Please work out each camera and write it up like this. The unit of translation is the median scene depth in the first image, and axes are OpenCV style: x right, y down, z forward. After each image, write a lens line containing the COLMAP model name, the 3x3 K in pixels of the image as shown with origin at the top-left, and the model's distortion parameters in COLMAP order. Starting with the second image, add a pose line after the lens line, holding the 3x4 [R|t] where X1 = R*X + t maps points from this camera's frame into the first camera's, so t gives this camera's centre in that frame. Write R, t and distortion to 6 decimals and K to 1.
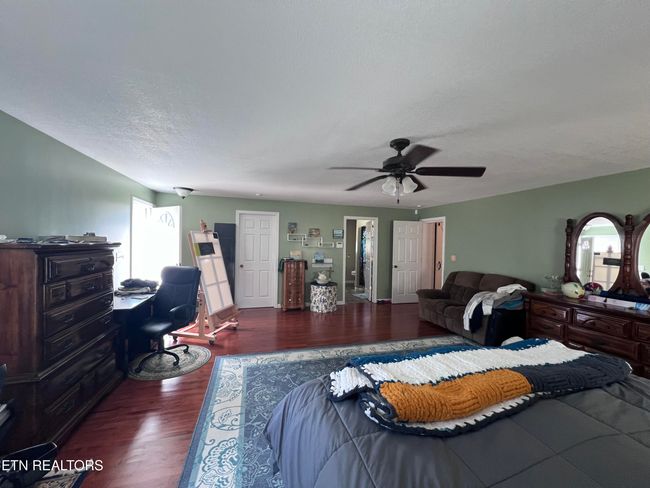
lens RADIAL K [[257.6, 0, 325.0], [0, 257.6, 244.0], [0, 0, 1]] dist [0.001615, 0.000134]
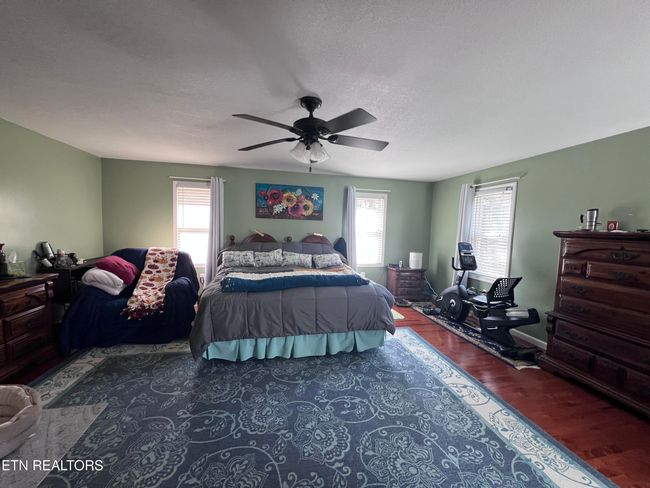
lens RADIAL K [[257.6, 0, 325.0], [0, 257.6, 244.0], [0, 0, 1]] dist [0.001615, 0.000134]
pose [[-0.996271, -0.056755, 0.064976, 0.106392], [-0.050657, 0.994475, 0.091939, 0.007938], [-0.069835, 0.088305, -0.993642, 1.310263]]
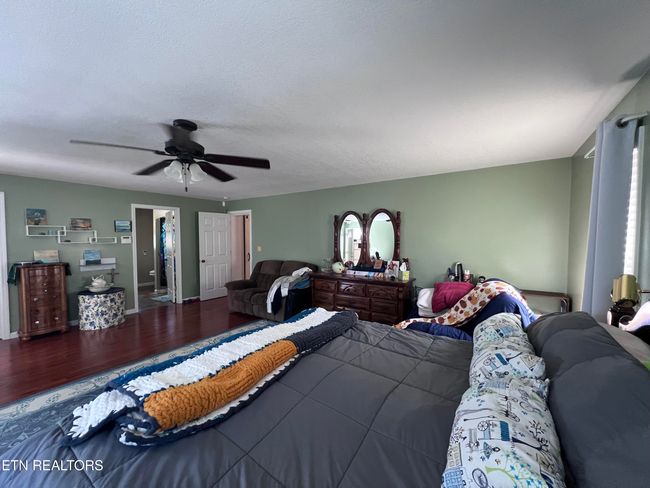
lens RADIAL K [[257.6, 0, 325.0], [0, 257.6, 244.0], [0, 0, 1]] dist [0.001615, 0.000134]
pose [[0.782009, -0.040269, 0.621965, 0.062823], [0.023869, 0.999113, 0.034677, 0.005227], [-0.622810, -0.012272, 0.782277, -0.014988]]
